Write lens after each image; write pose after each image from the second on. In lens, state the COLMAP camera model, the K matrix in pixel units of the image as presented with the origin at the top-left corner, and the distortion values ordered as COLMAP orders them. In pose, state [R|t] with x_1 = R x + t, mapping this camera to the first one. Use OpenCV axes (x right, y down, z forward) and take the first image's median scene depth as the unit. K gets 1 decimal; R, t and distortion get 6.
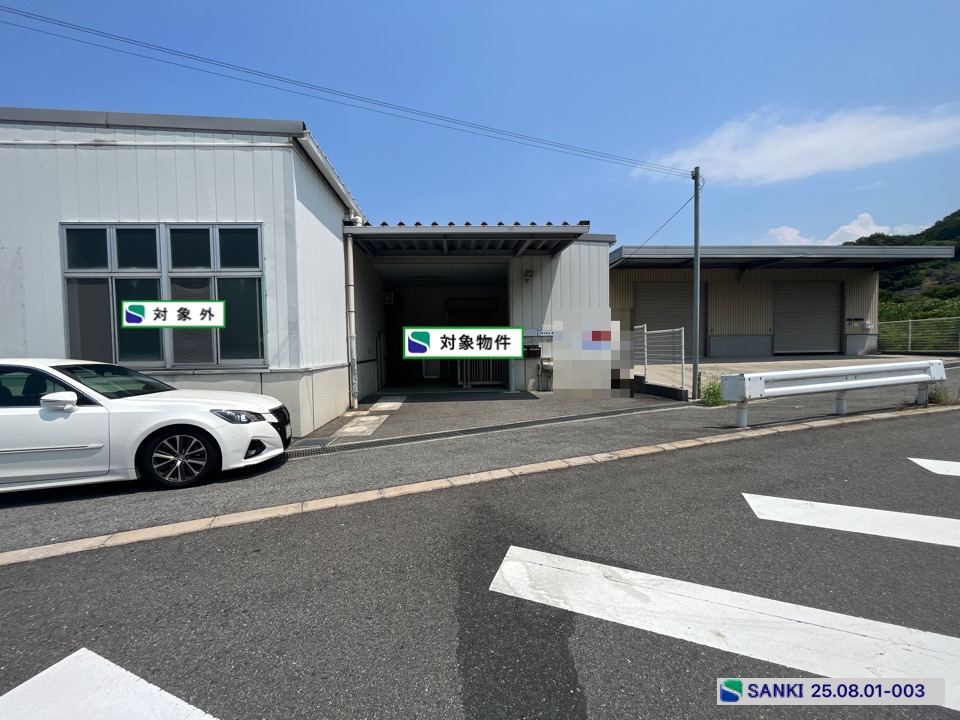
lens RADIAL K [[387.6, 0, 475.8], [0, 387.6, 362.7], [0, 0, 1]] dist [-0.002986, 0.000071]
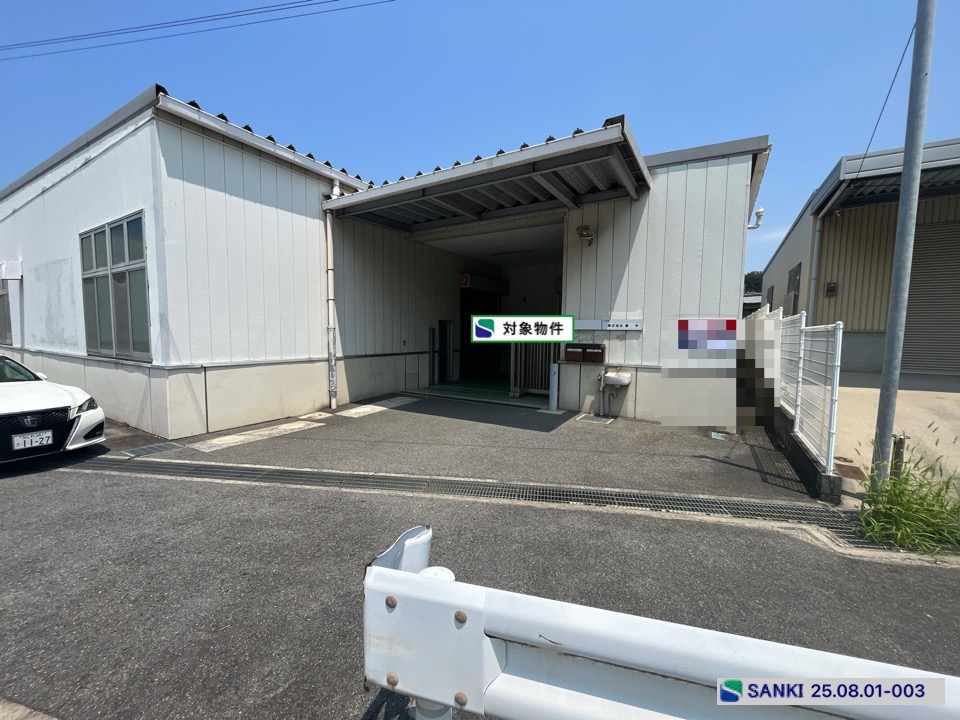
lens RADIAL K [[387.6, 0, 475.7], [0, 387.6, 362.6], [0, 0, 1]] dist [-0.002986, 0.000071]
pose [[0.820982, 0.071086, -0.566512, 0.667683], [-0.046691, 0.997255, 0.057471, -0.079314], [0.569042, -0.020731, 0.822047, 0.668403]]
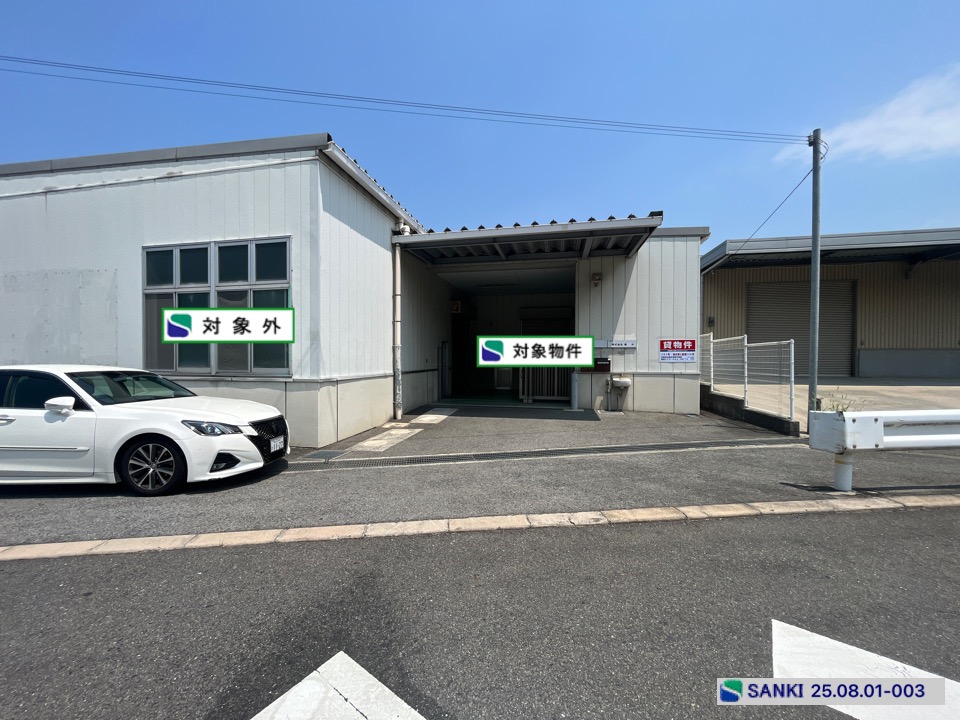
lens RADIAL K [[387.6, 0, 475.7], [0, 387.6, 362.8], [0, 0, 1]] dist [-0.002986, 0.000071]
pose [[0.963871, 0.022715, -0.265401, 0.199606], [-0.028435, 0.999438, -0.017729, -0.020085], [0.264849, 0.024635, 0.963975, 0.145463]]
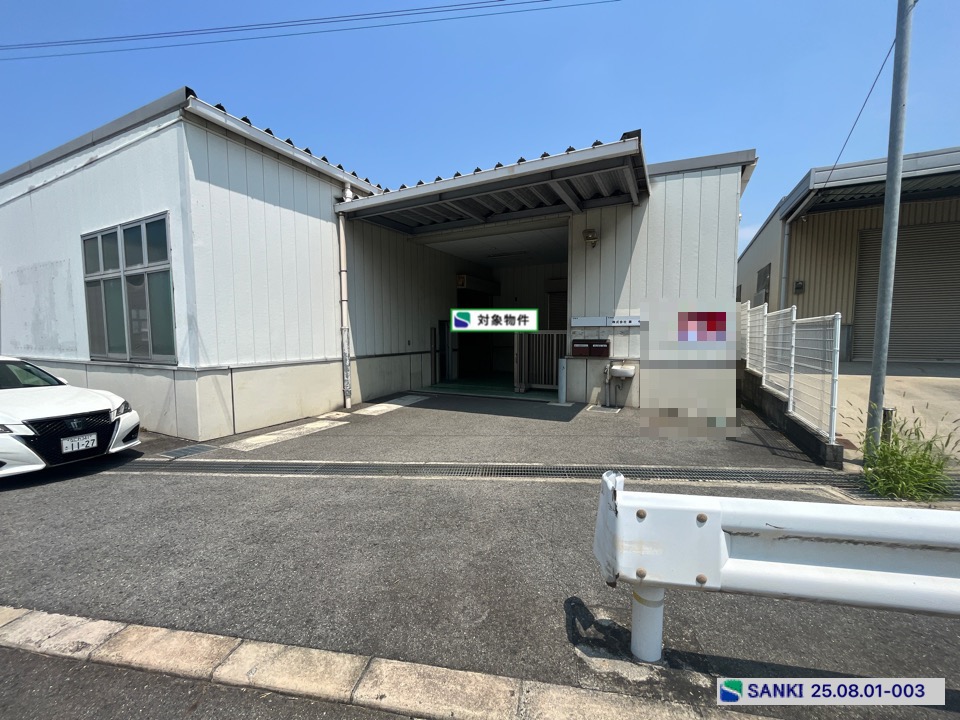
lens RADIAL K [[387.6, 0, 475.9], [0, 387.6, 362.6], [0, 0, 1]] dist [-0.002986, 0.000071]
pose [[0.863651, 0.049417, -0.501662, 0.577349], [-0.028166, 0.998359, 0.049855, -0.060750], [0.503302, -0.028927, 0.863626, 0.546880]]
